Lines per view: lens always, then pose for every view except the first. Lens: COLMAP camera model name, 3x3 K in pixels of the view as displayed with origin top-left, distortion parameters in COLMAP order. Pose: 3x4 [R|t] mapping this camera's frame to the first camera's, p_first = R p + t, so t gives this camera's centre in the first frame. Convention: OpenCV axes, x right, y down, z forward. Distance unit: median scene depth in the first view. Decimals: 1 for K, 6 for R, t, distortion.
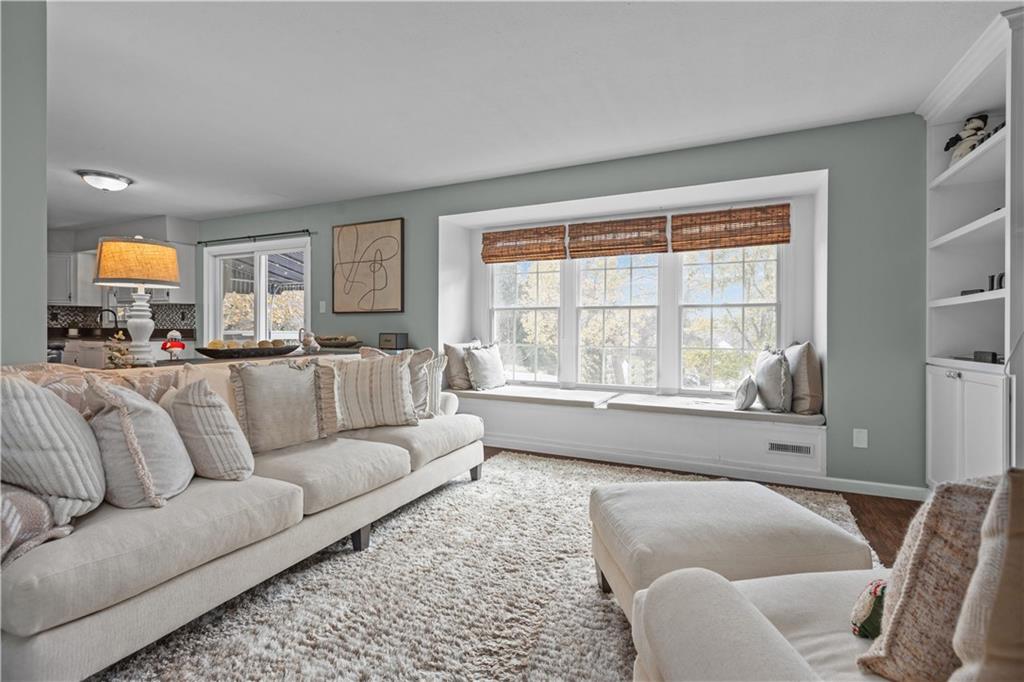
lens RADIAL K [[468.3, 0, 512.7], [0, 468.3, 332.6], [0, 0, 1]] dist [-0.001009, -0.000091]
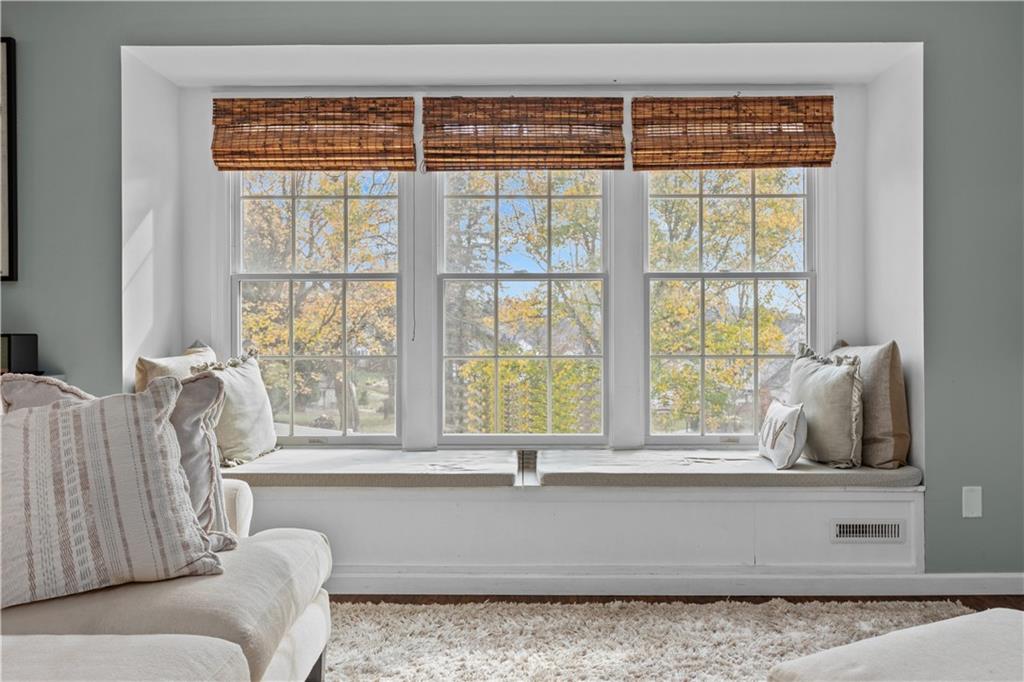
lens RADIAL K [[925.8, 0, 511.9], [0, 925.8, 322.9], [0, 0, 1]] dist [-0.004962, -0.007107]
pose [[0.905268, -0.007792, 0.424769, -0.223784], [0.009164, 0.999957, -0.001187, -0.004128], [-0.424742, 0.004967, 0.905301, 0.147192]]
